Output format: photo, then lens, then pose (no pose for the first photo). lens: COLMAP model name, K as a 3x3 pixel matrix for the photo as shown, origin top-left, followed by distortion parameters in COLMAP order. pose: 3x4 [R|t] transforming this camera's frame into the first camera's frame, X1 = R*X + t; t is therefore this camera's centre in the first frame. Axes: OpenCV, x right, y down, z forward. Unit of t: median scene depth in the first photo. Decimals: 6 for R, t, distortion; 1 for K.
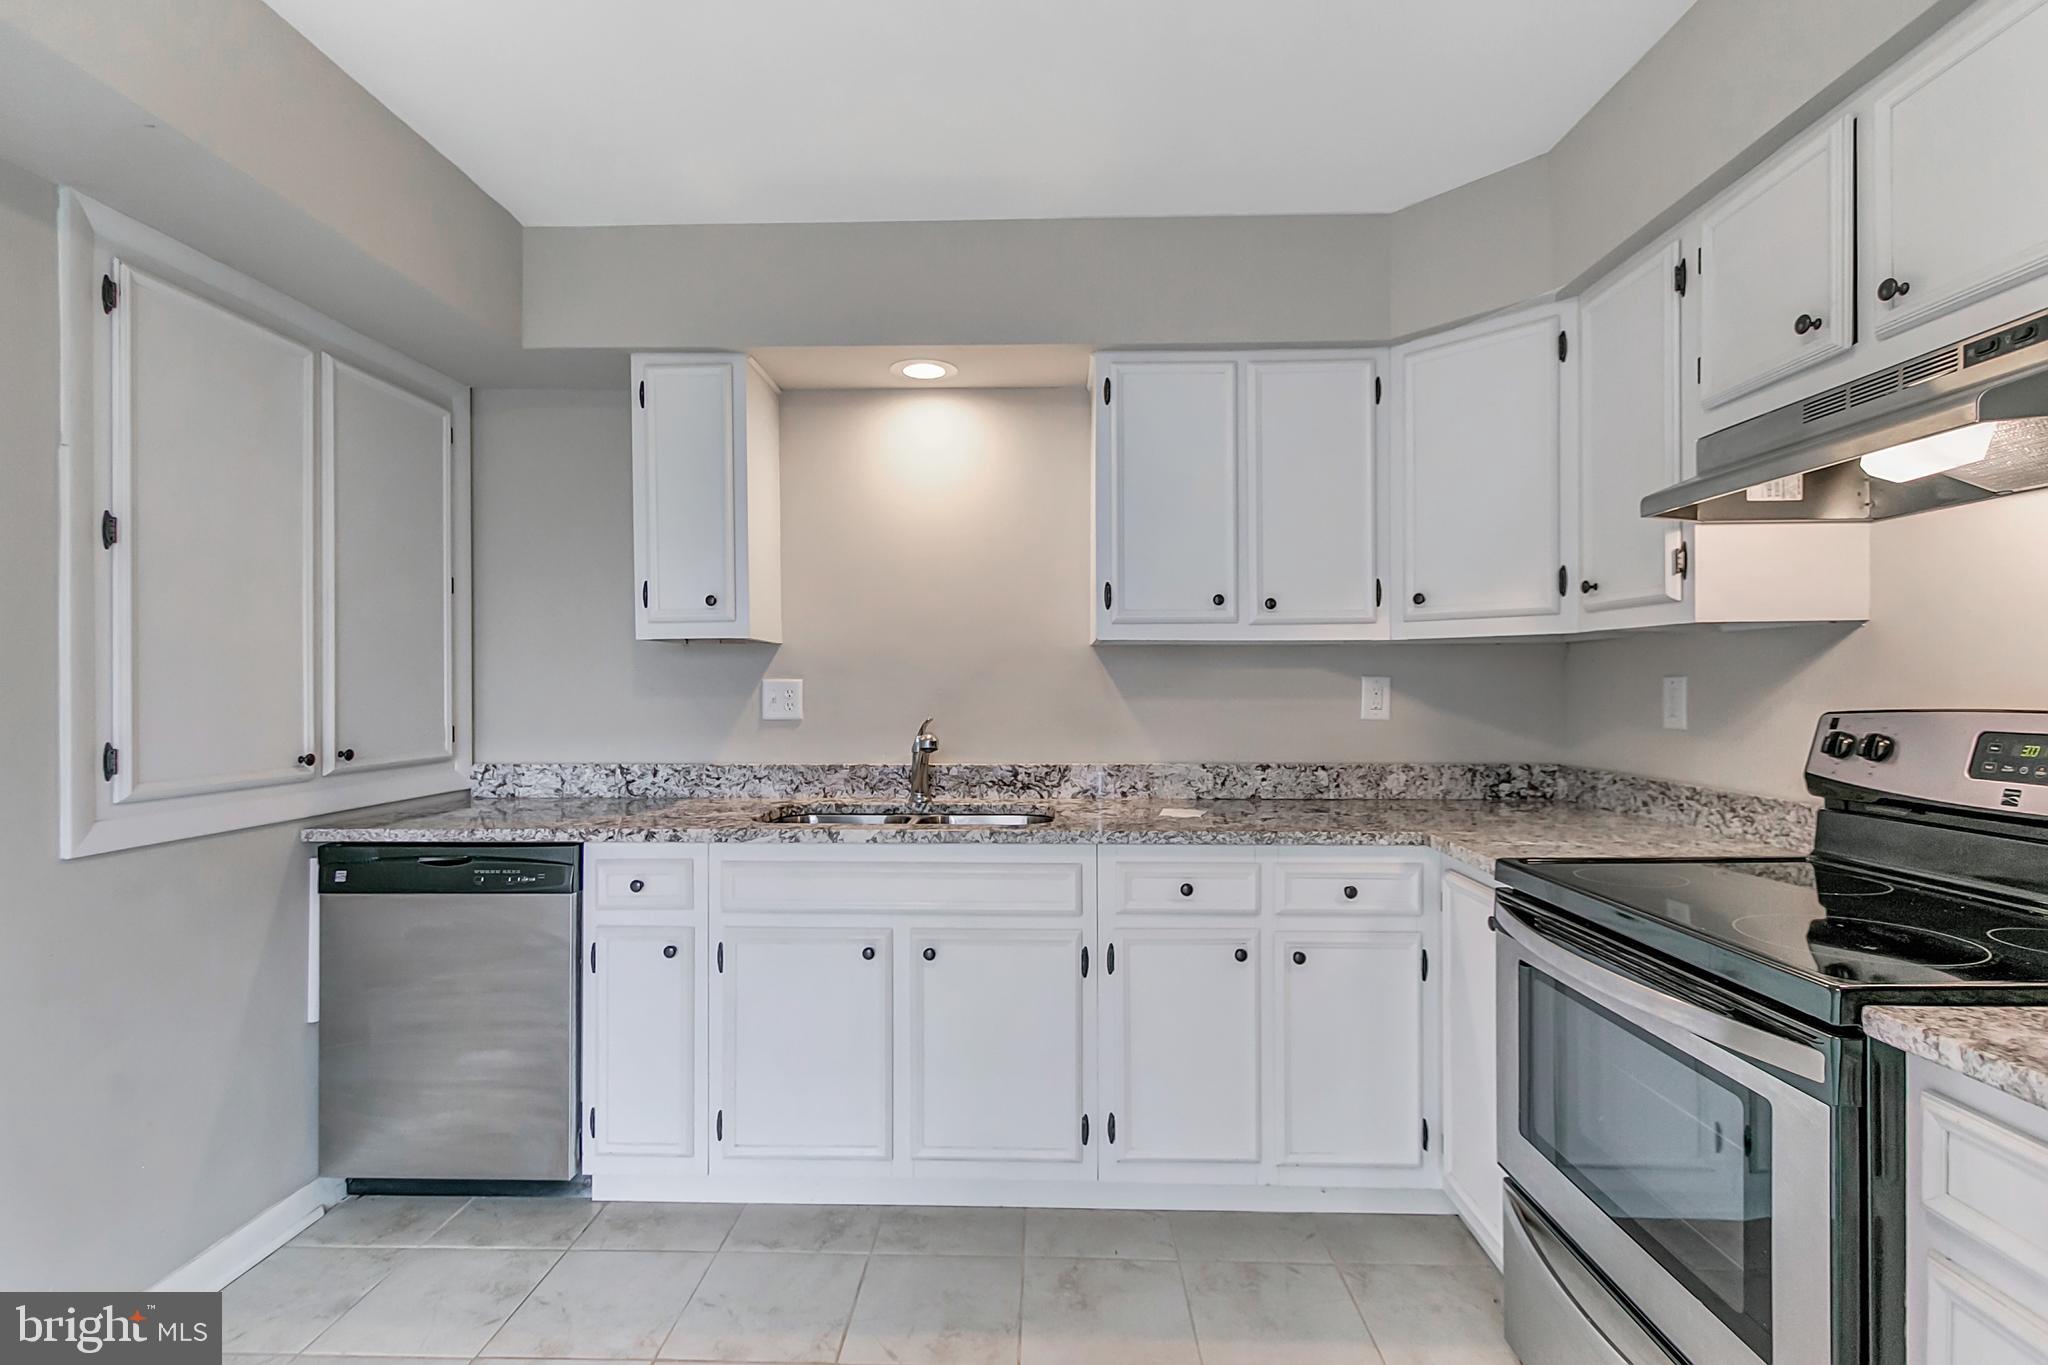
lens RADIAL K [[953.3, 0, 1009.2], [0, 953.3, 689.1], [0, 0, 1]] dist [-0.000880, -0.000025]
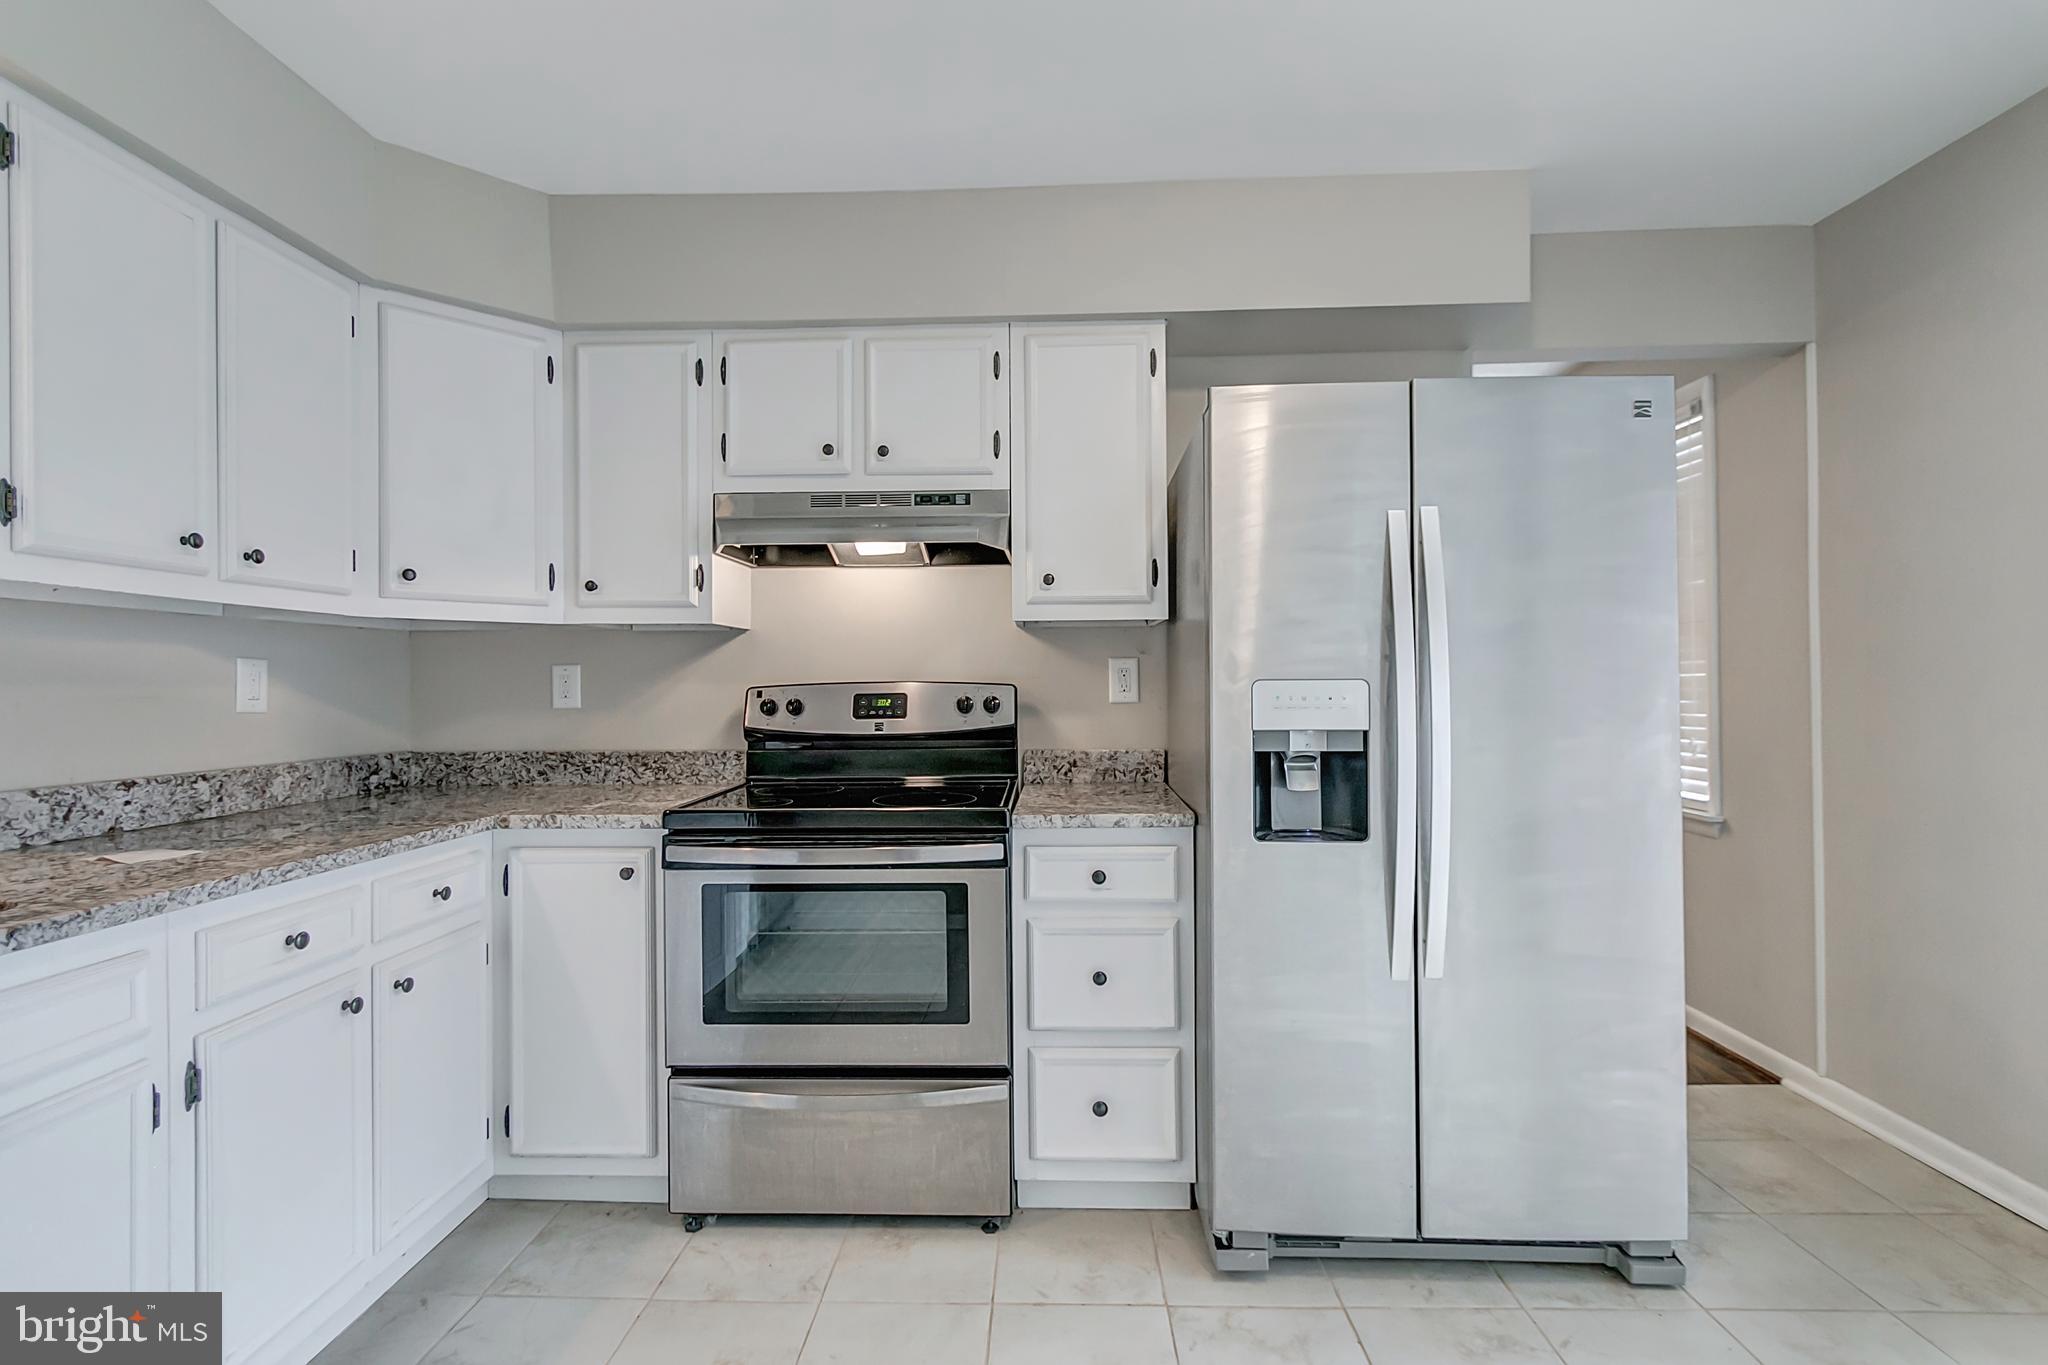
lens RADIAL K [[942.9, 0, 1022.8], [0, 942.9, 684.8], [0, 0, 1]] dist [0.000393, -0.000139]
pose [[-0.006523, 0.003394, 0.999973, -0.427178], [0.011410, 0.999929, -0.003319, 0.019182], [-0.999914, 0.011388, -0.006561, 0.358813]]
